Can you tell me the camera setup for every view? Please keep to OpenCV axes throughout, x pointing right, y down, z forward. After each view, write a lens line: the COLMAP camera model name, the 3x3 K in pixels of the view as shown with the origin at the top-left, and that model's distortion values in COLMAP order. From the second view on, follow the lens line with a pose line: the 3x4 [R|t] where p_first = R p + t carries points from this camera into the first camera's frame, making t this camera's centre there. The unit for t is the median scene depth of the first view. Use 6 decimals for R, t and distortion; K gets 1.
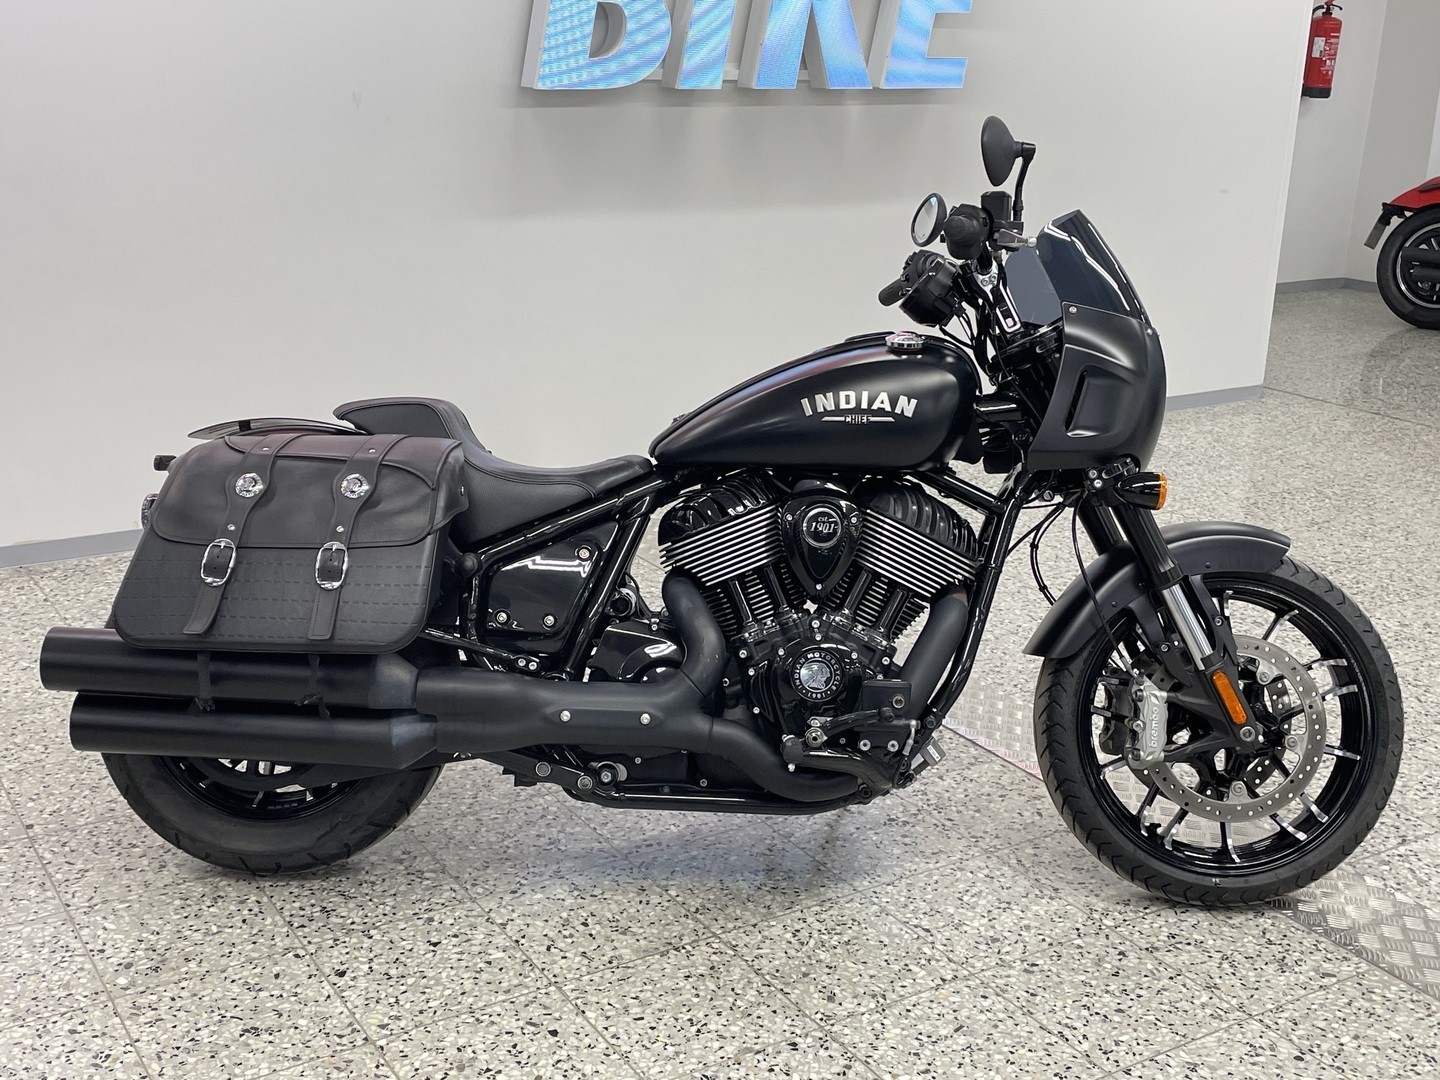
lens RADIAL K [[1668.0, 0, 673.5], [0, 1668.0, 496.3], [0, 0, 1]] dist [0.014831, -0.002417]
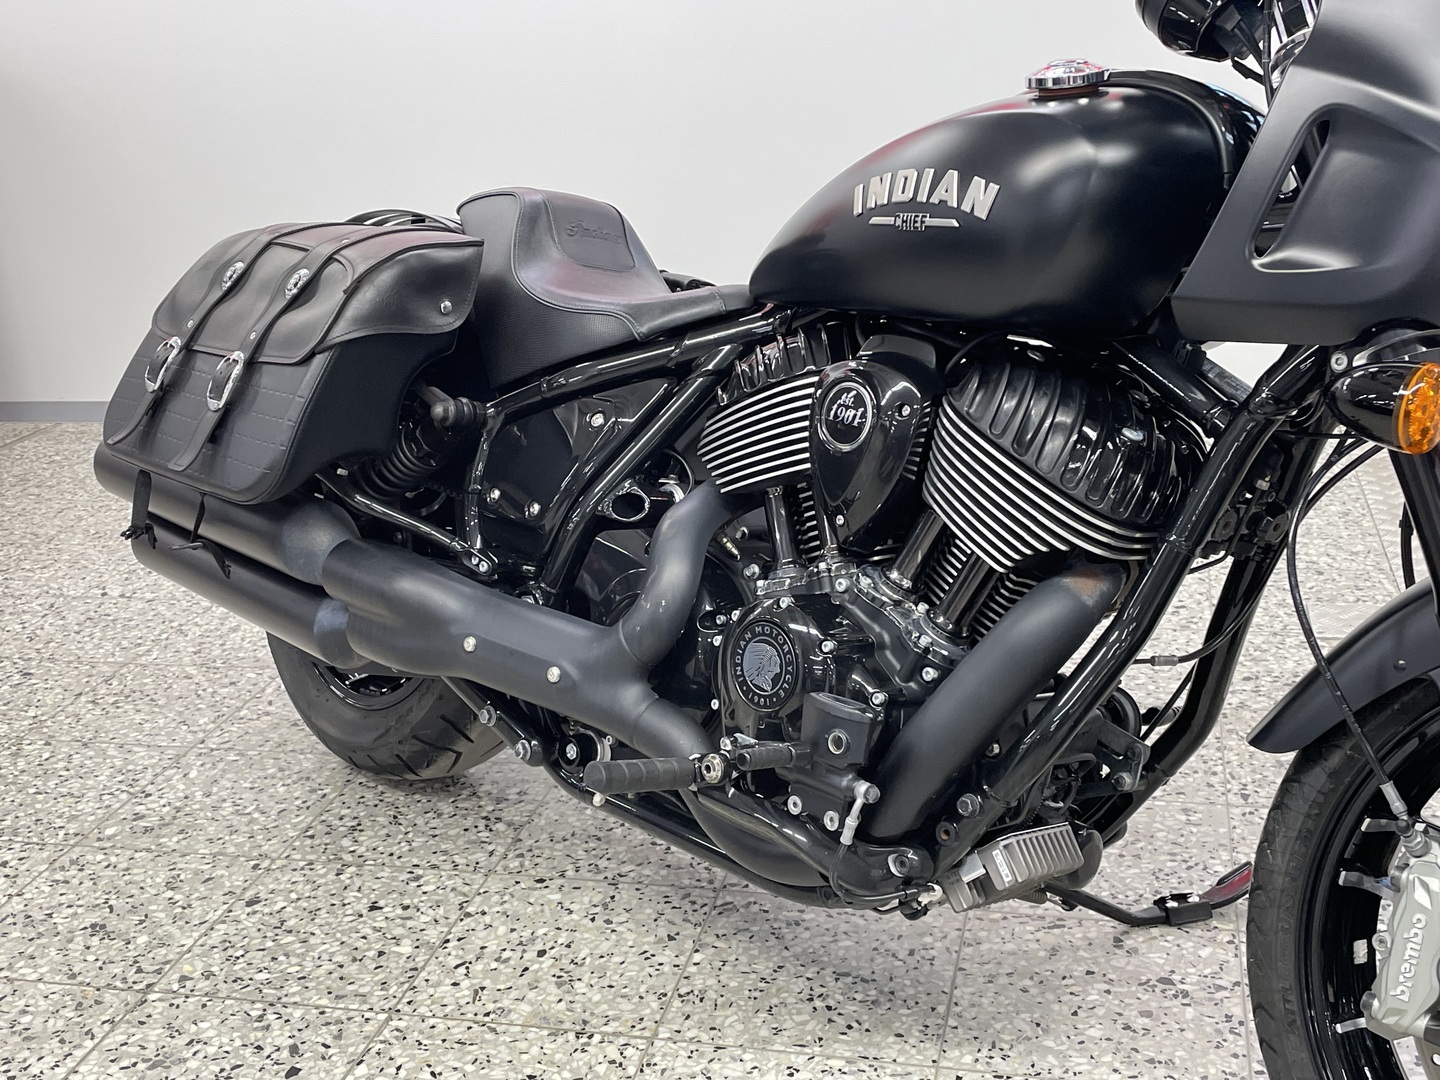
lens RADIAL K [[1669.3, 0, 714.8], [0, 1669.3, 525.8], [0, 0, 1]] dist [0.101108, -0.150823]
pose [[0.698152, 0.152873, -0.699438, 0.448143], [-0.106057, 0.988242, 0.110133, -0.001839], [0.708051, -0.002709, 0.706157, 0.555088]]
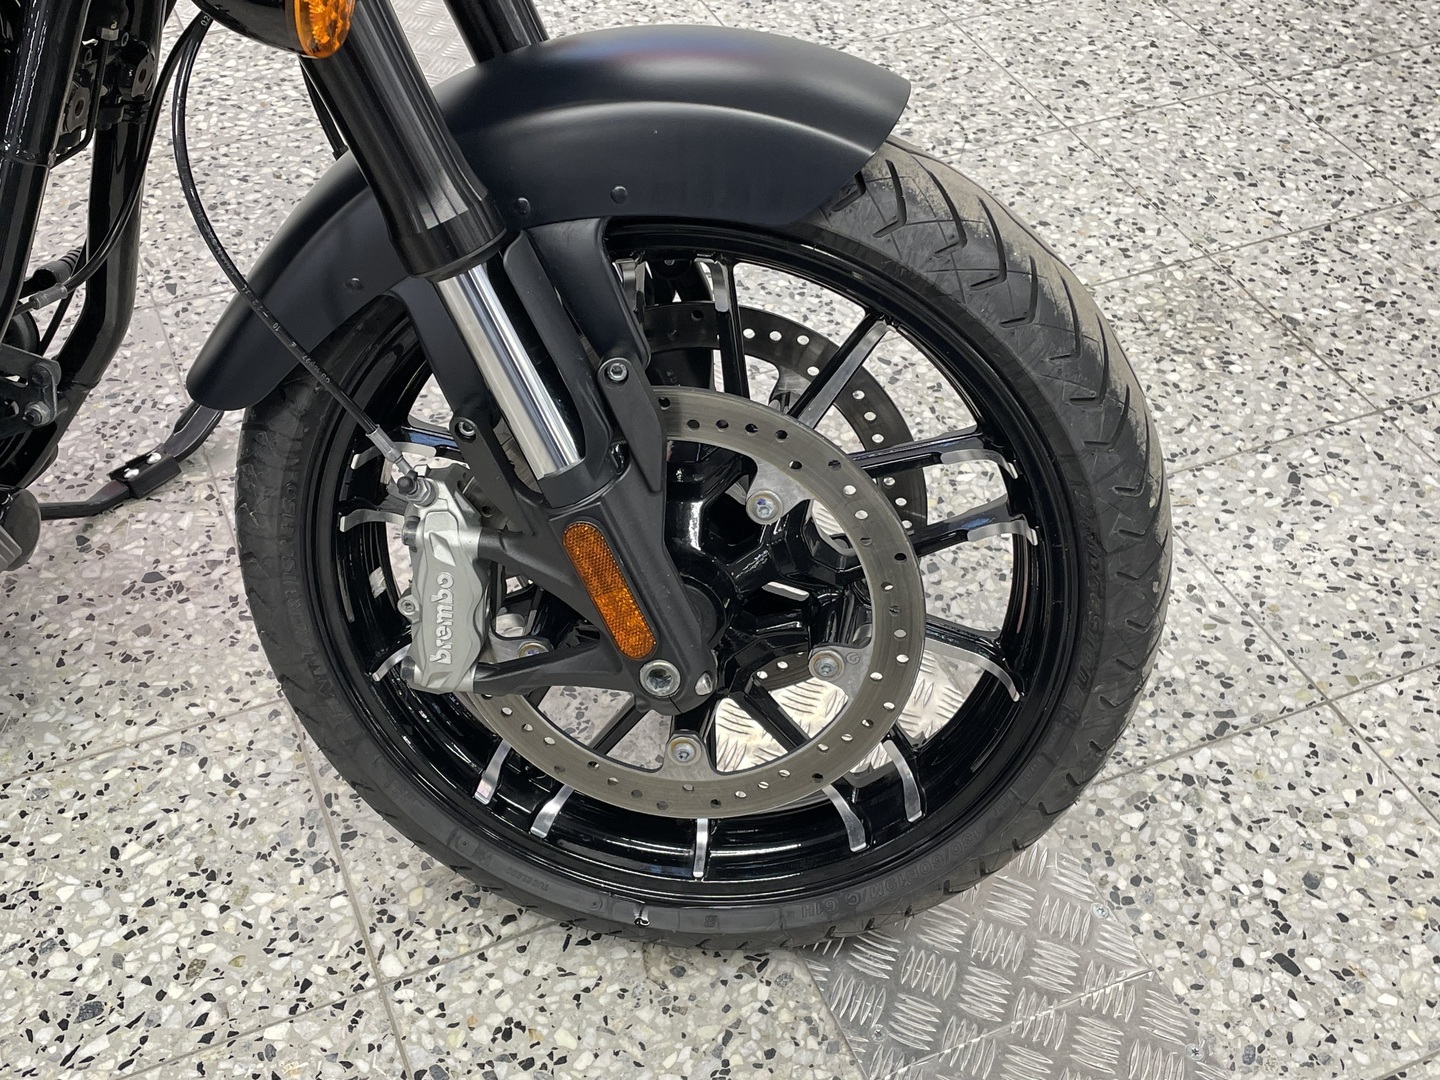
lens RADIAL K [[1669.3, 0, 714.8], [0, 1669.3, 525.8], [0, 0, 1]] dist [0.101108, -0.150823]
pose [[0.991088, 0.088515, -0.099548, 0.380384], [-0.030529, 0.878347, 0.477048, -0.061623], [0.129664, -0.469757, 0.873221, 0.680696]]
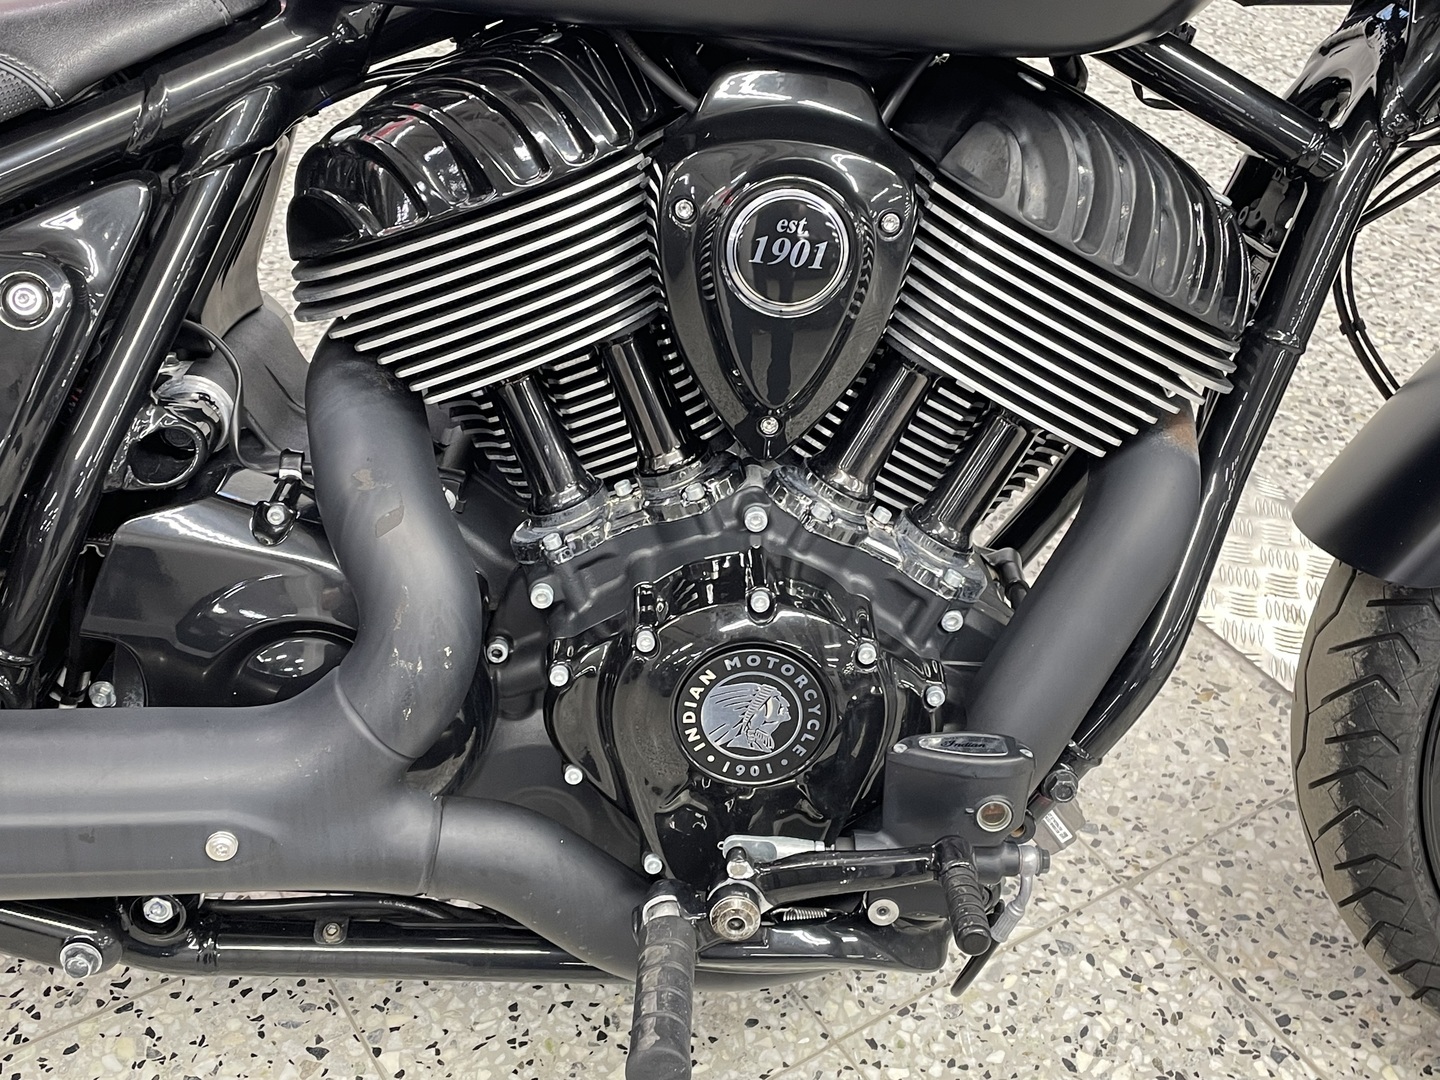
lens RADIAL K [[1652.8, 0, 726.5], [0, 1652.8, 508.9], [0, 0, 1]] dist [0.059960, -0.050181]
pose [[0.998221, 0.010346, 0.058716, 0.058719], [-0.032204, 0.922369, 0.384965, -0.053341], [-0.050175, -0.386171, 0.921062, 0.682806]]
